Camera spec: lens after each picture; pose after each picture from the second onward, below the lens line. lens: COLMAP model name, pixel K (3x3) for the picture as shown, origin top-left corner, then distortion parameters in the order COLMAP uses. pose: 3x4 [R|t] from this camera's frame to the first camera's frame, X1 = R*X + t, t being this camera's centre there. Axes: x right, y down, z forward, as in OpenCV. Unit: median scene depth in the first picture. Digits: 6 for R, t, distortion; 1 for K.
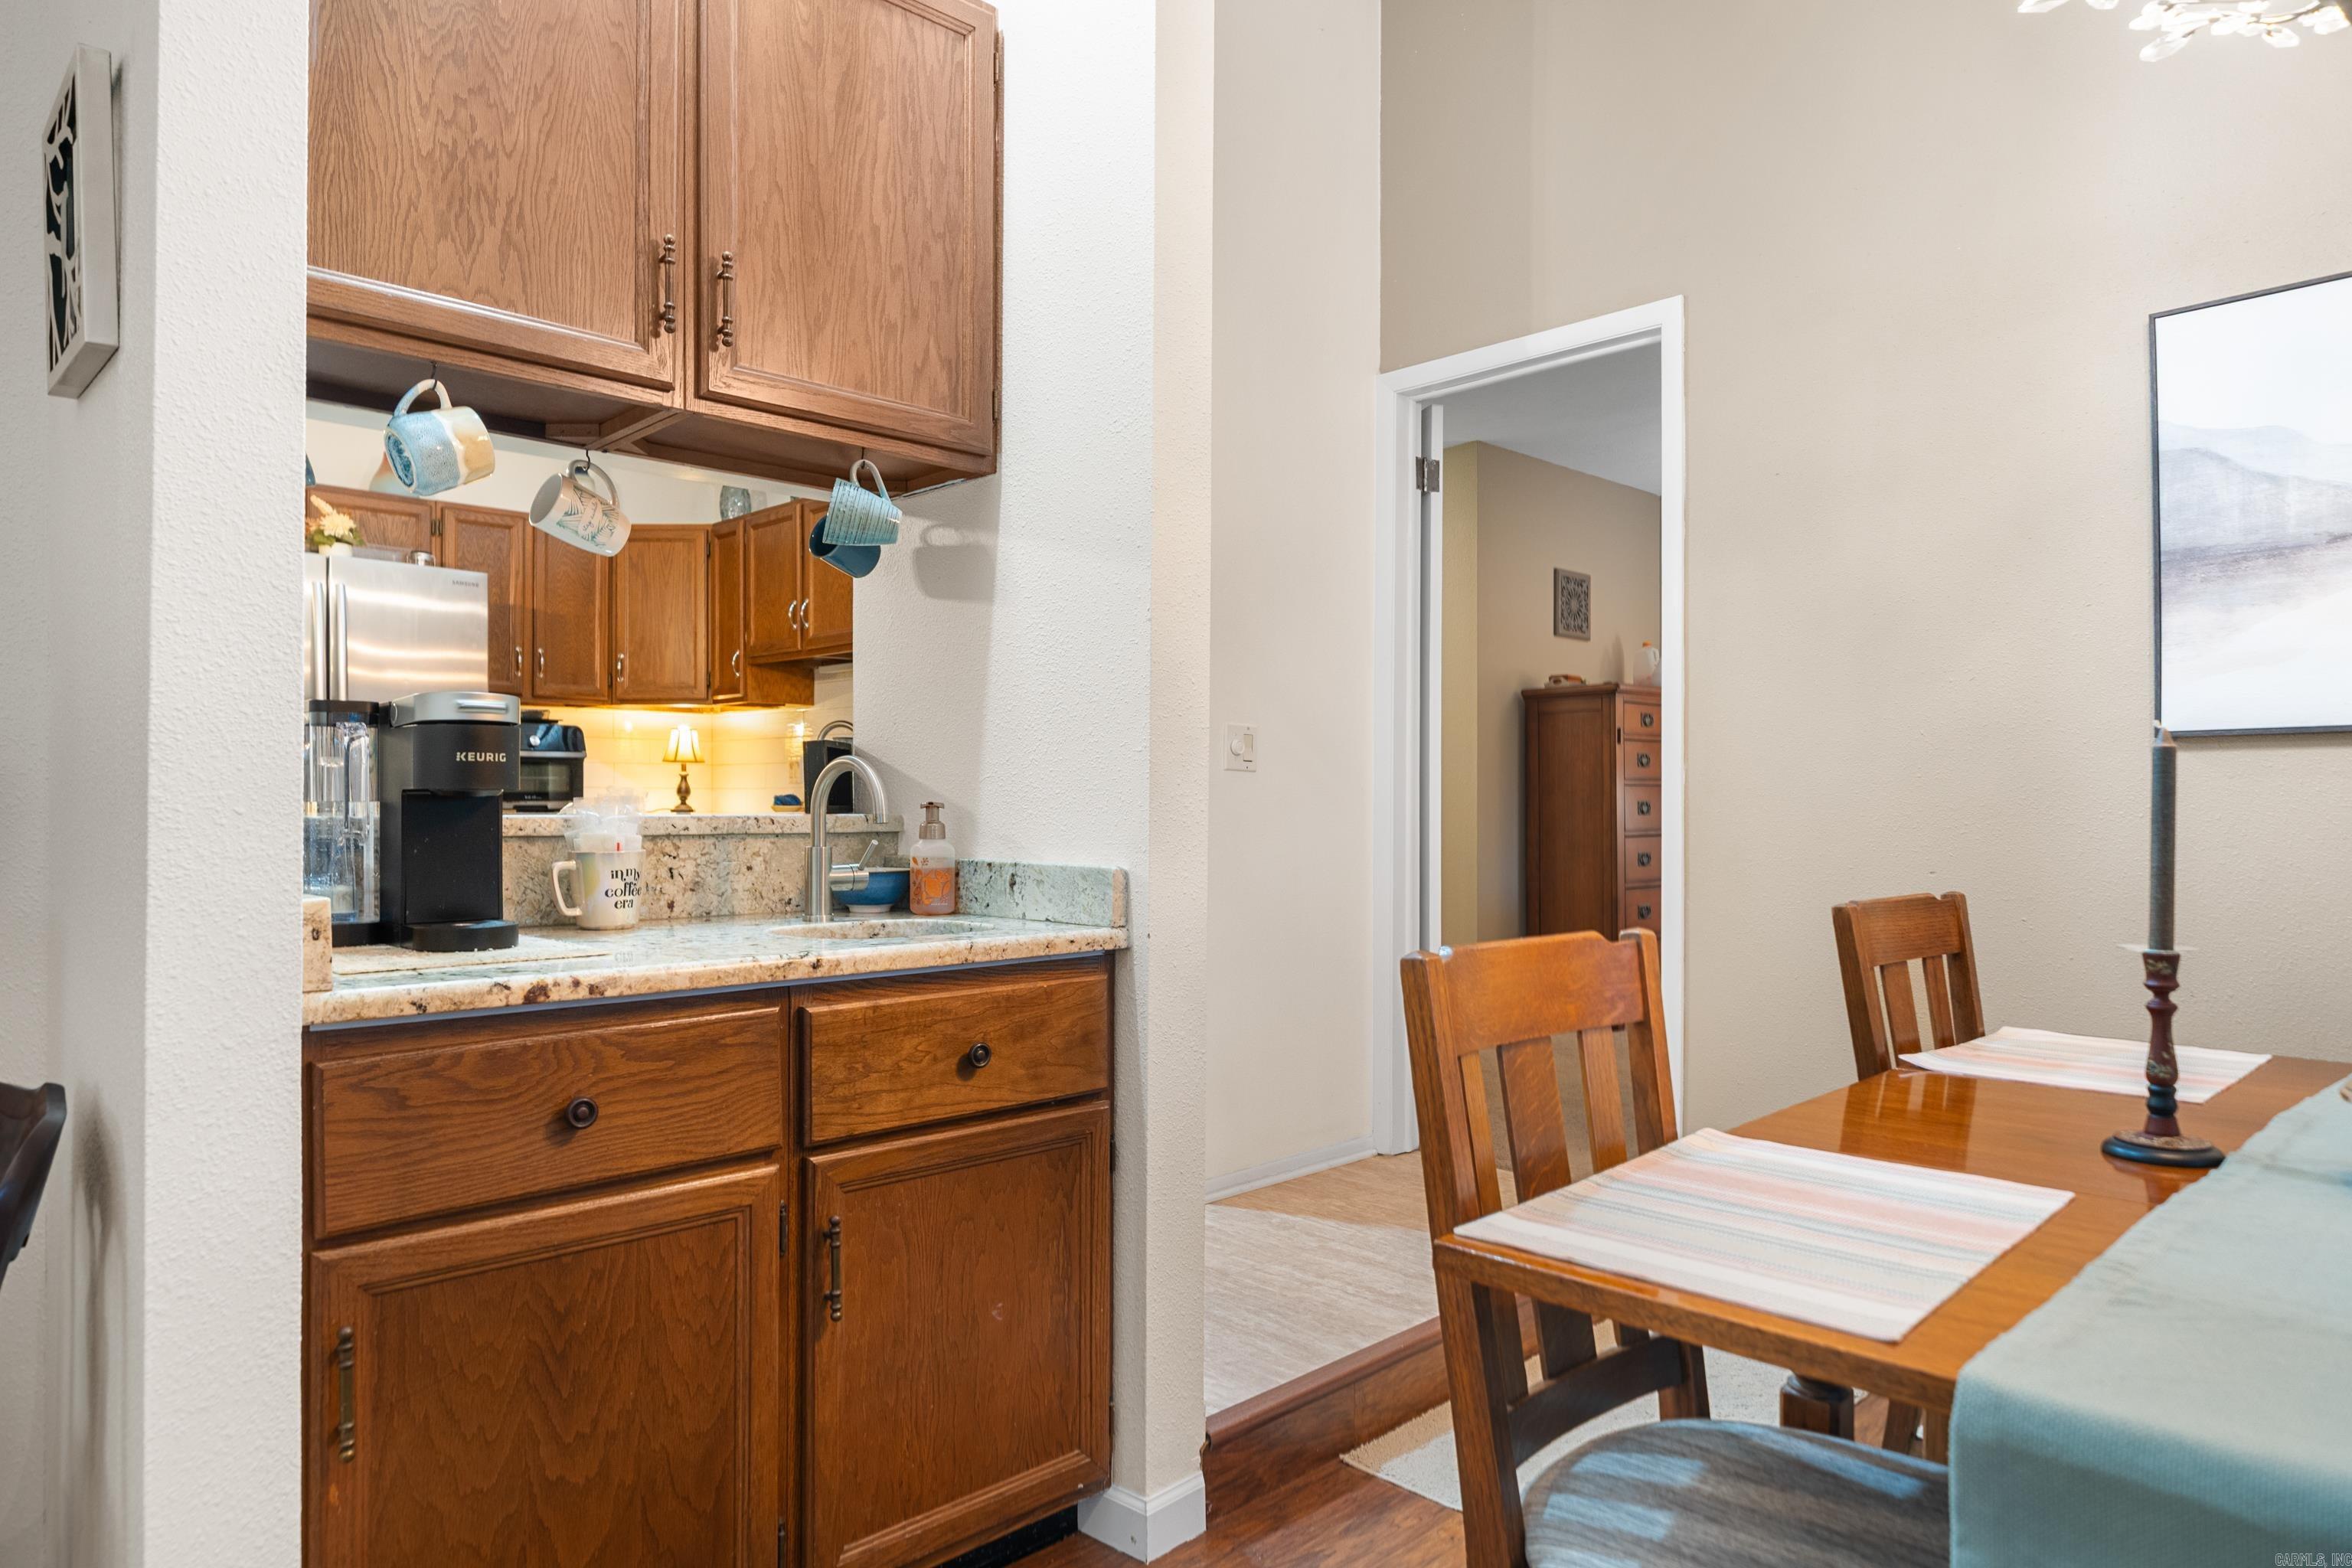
lens RADIAL K [[1435.7, 0, 1176.2], [0, 1435.7, 788.1], [0, 0, 1]] dist [-0.000487, -0.000084]
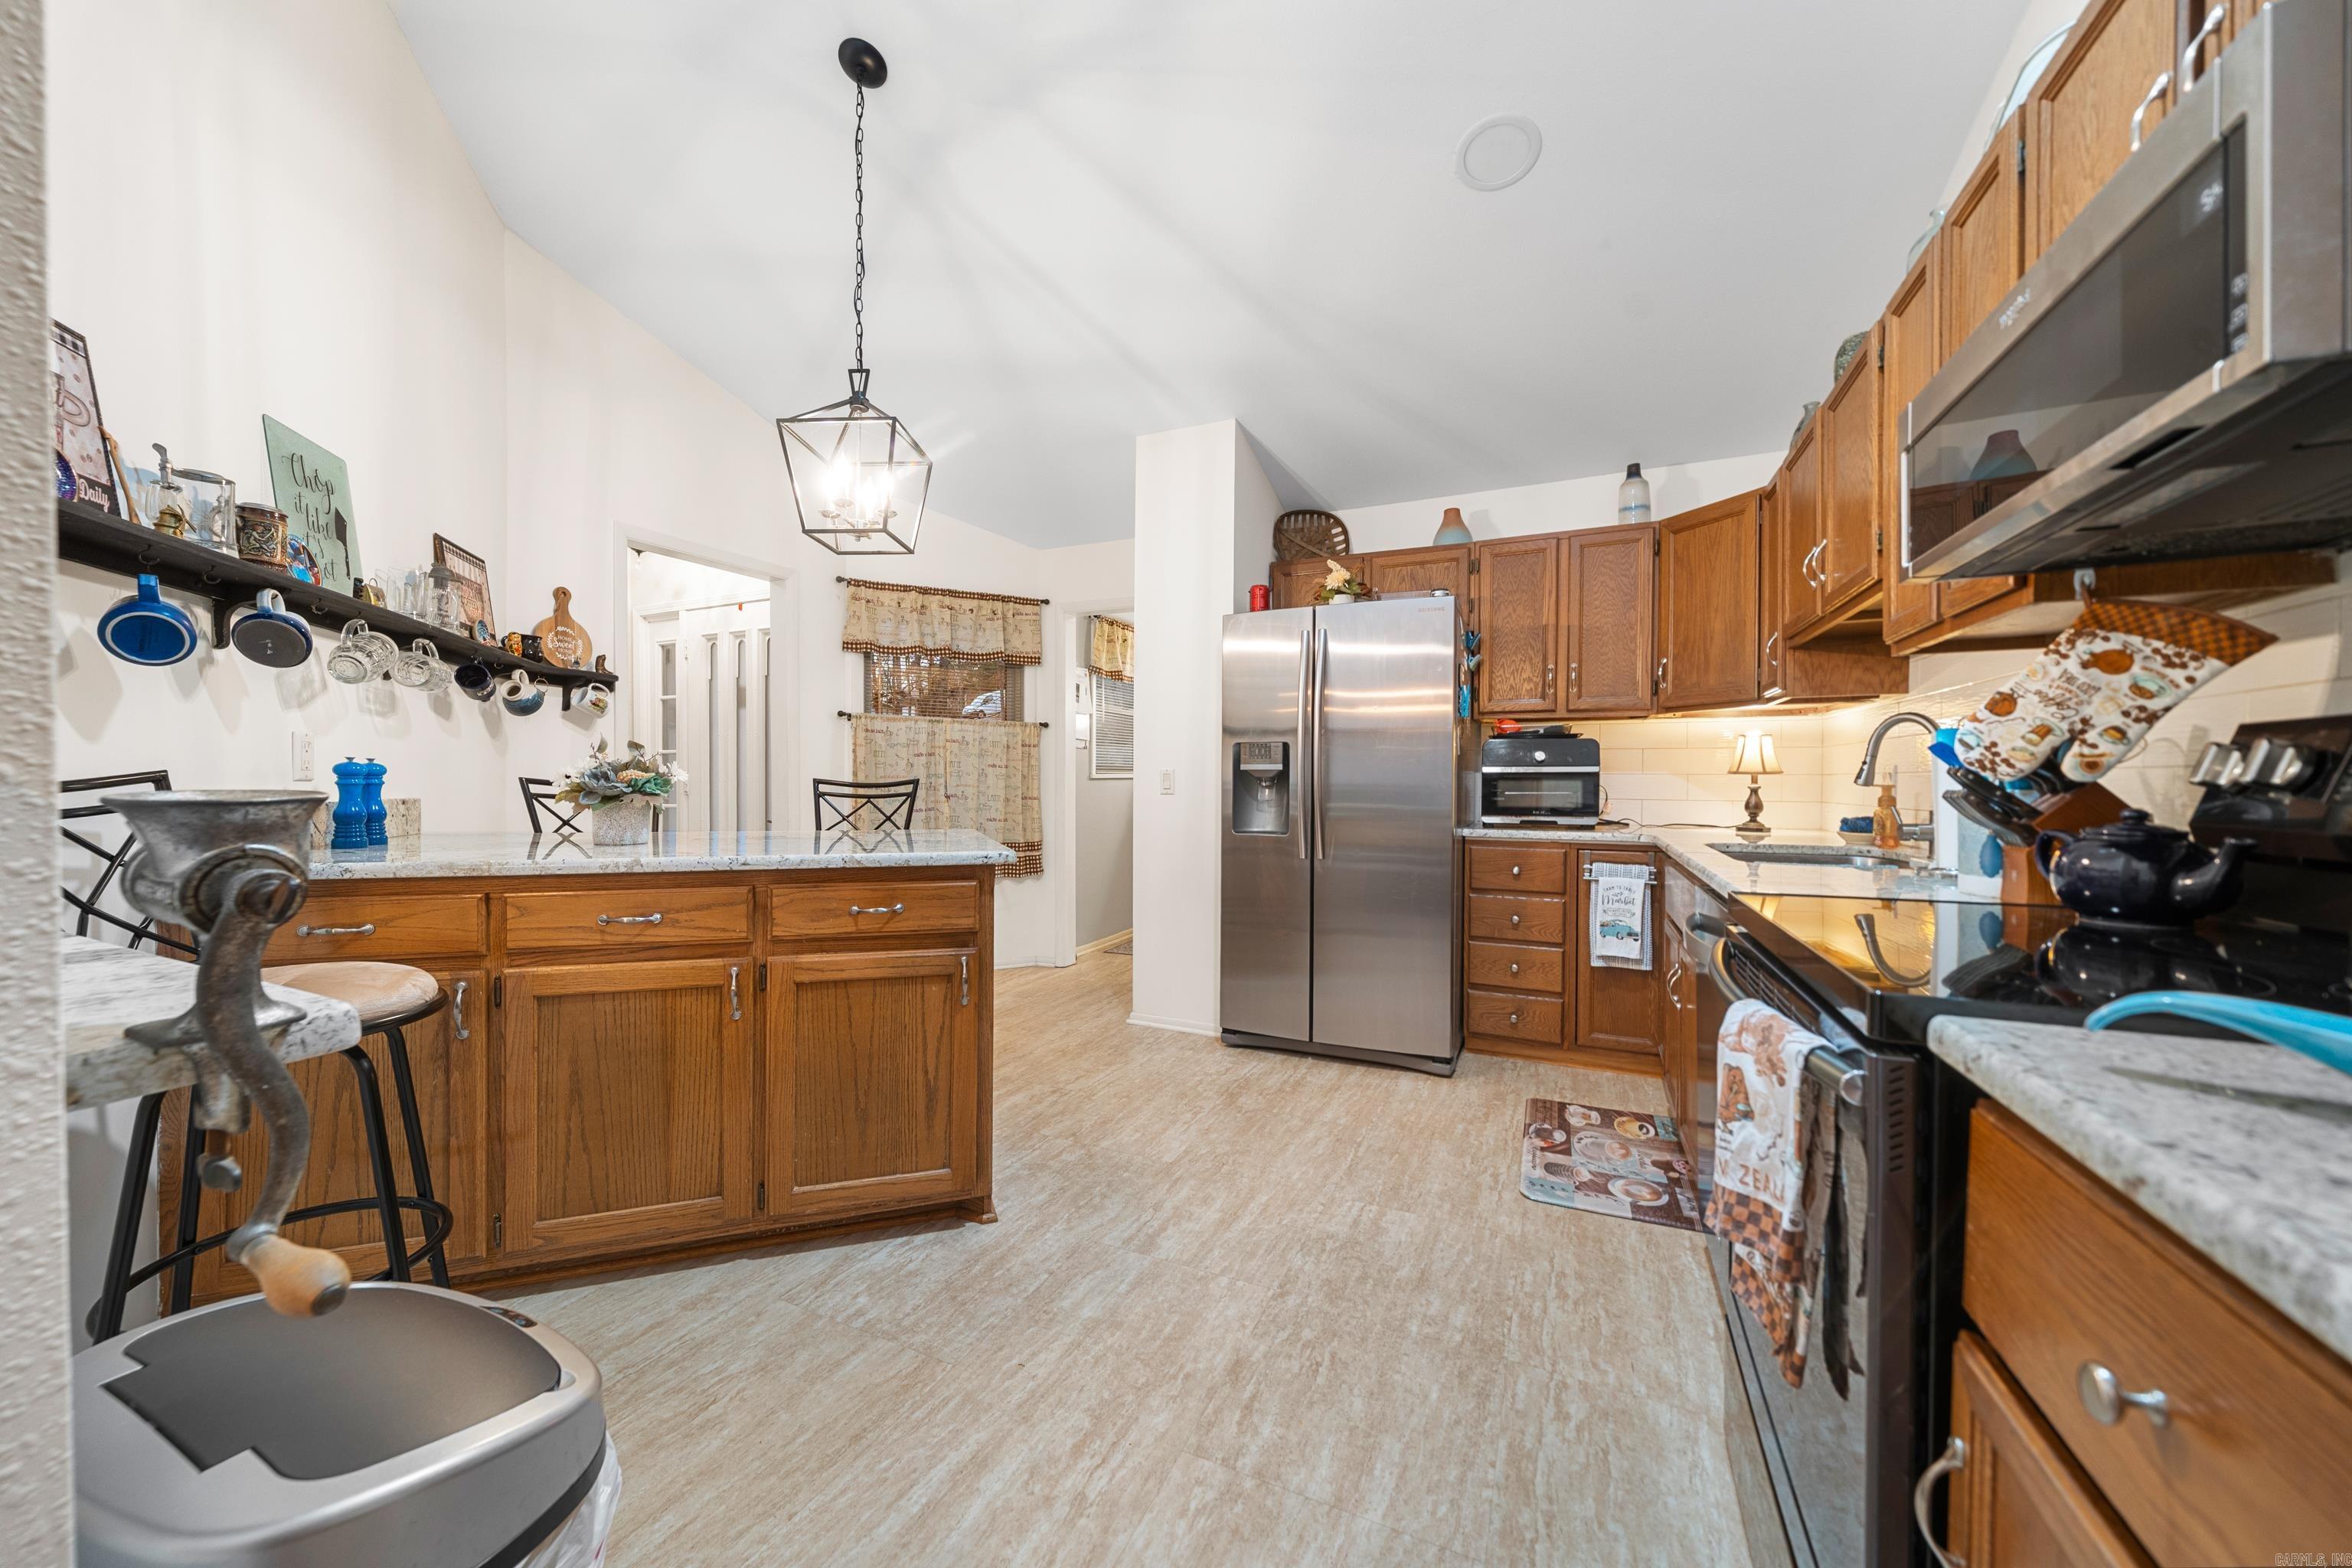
lens RADIAL K [[859.5, 0, 1172.8], [0, 859.5, 789.5], [0, 0, 1]] dist [-0.000685, -0.000032]
pose [[0.350567, 0.008337, -0.936501, 0.022969], [0.001888, 0.999952, 0.009608, -0.014805], [0.936536, -0.005137, 0.350535, 0.517477]]
